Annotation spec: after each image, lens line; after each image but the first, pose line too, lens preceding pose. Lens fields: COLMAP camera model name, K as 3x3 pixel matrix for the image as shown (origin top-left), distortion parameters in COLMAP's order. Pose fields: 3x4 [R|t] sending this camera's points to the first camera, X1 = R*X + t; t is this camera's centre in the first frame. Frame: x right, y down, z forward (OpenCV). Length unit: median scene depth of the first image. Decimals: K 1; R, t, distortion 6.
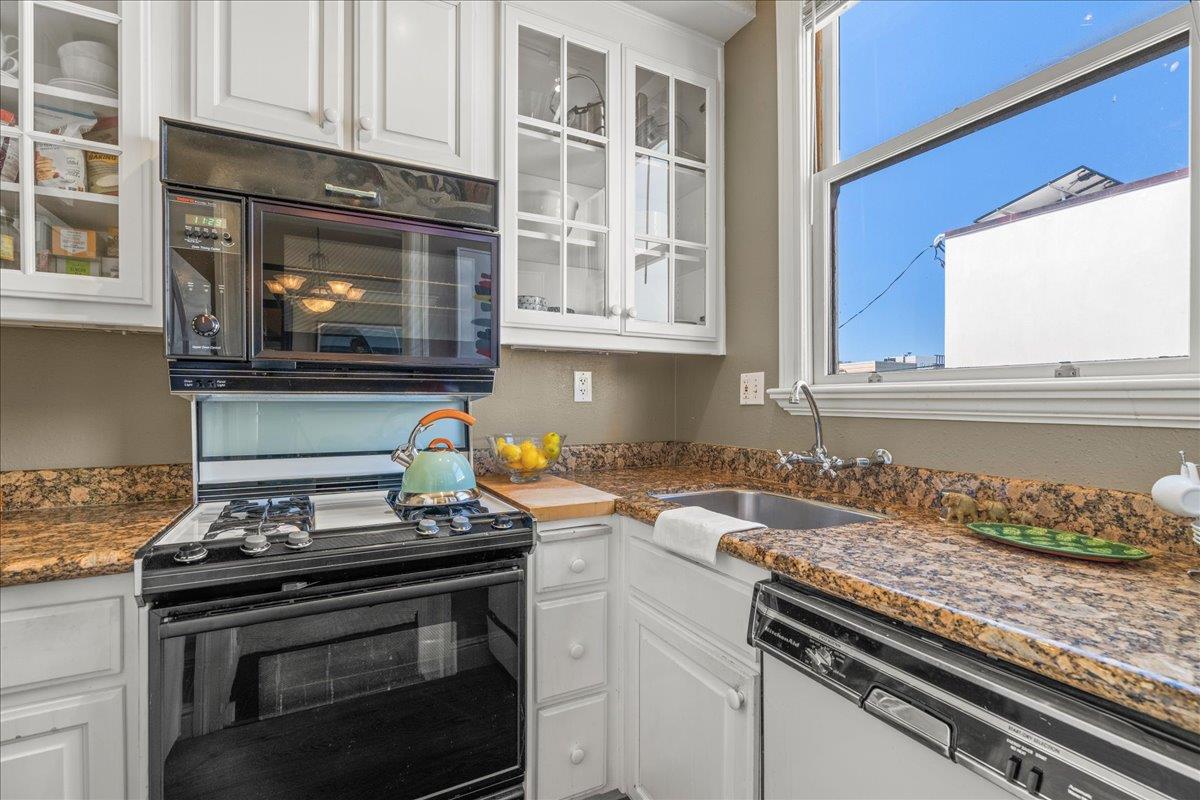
lens RADIAL K [[550.9, 0, 606.7], [0, 550.9, 404.2], [0, 0, 1]] dist [-0.011569, 0.005224]
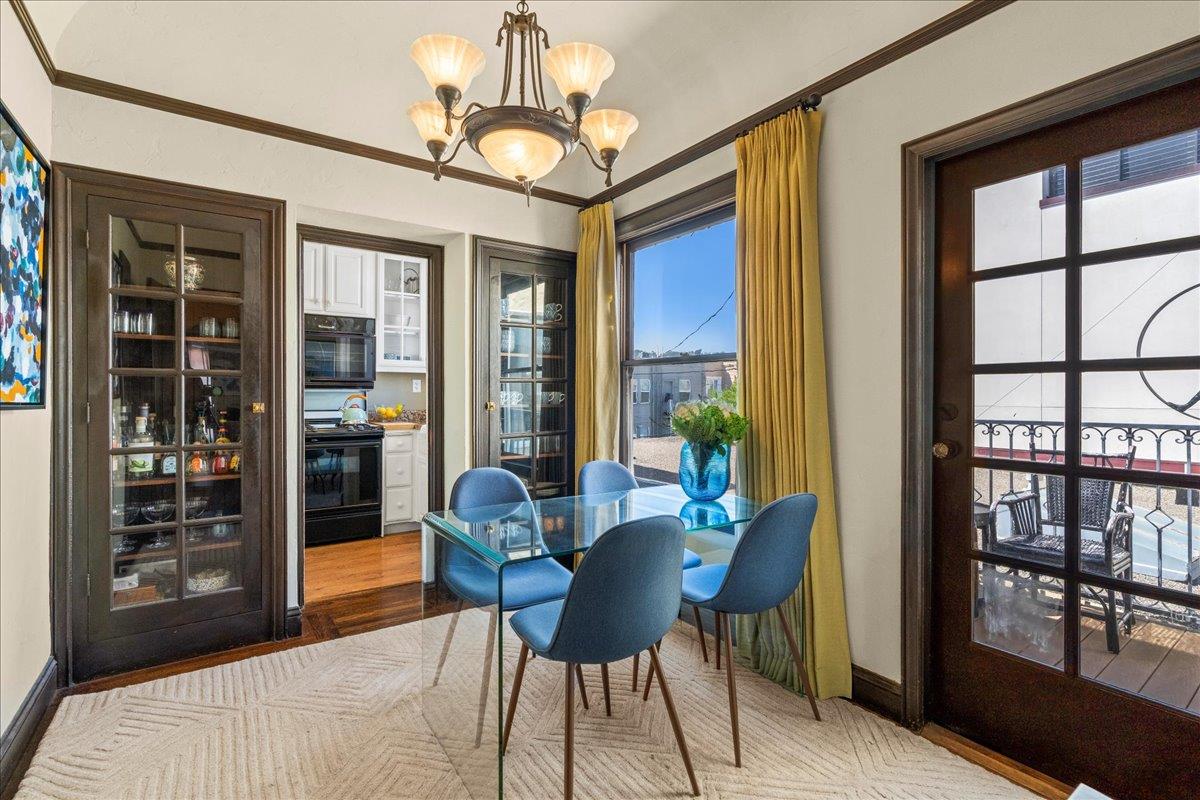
lens RADIAL K [[550.9, 0, 594.5], [0, 550.9, 393.4], [0, 0, 1]] dist [-0.011569, 0.005224]
pose [[0.994956, -0.002907, 0.100266, 0.736399], [0.004300, 0.999897, -0.013680, 0.053219], [-0.100216, 0.014042, 0.994867, -2.233239]]
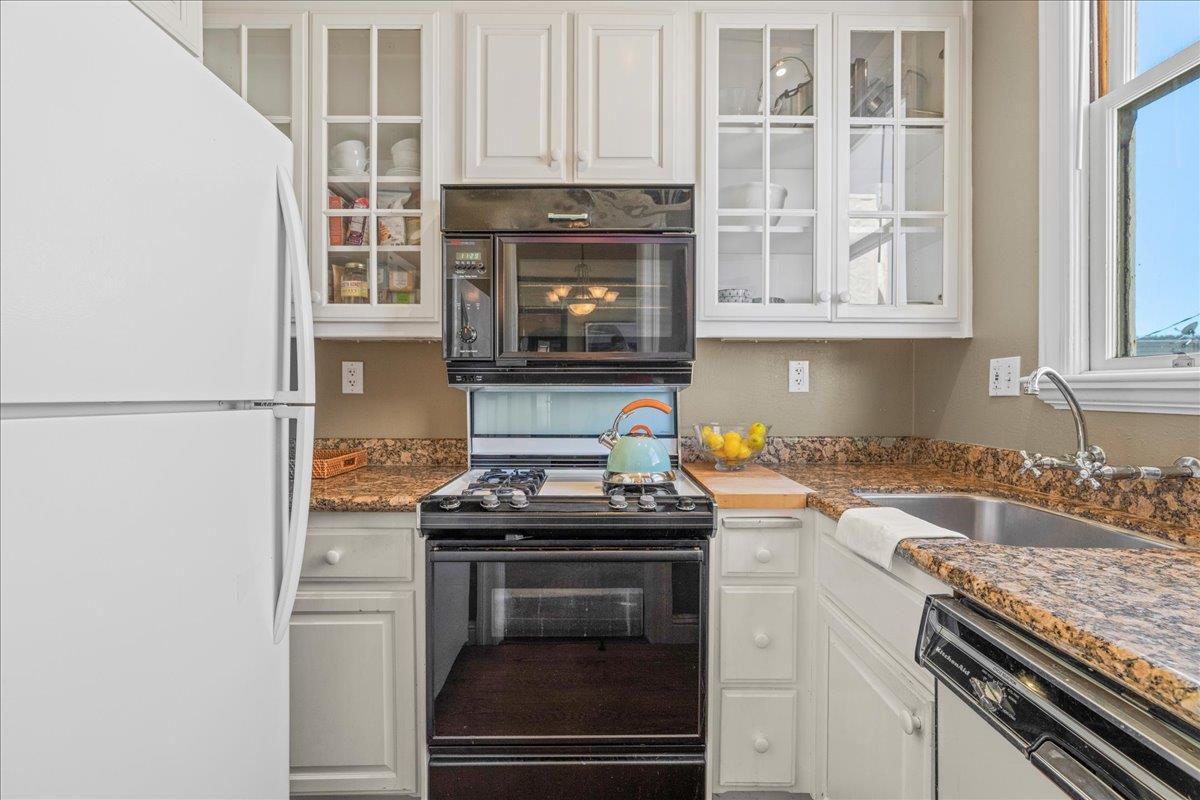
lens RADIAL K [[550.9, 0, 604.5], [0, 550.9, 397.1], [0, 0, 1]] dist [-0.011569, 0.005224]
pose [[0.883197, 0.005241, -0.468973, 0.161227], [-0.003202, 0.999982, 0.005145, -0.000113], [0.468992, -0.003042, 0.883197, -0.021549]]
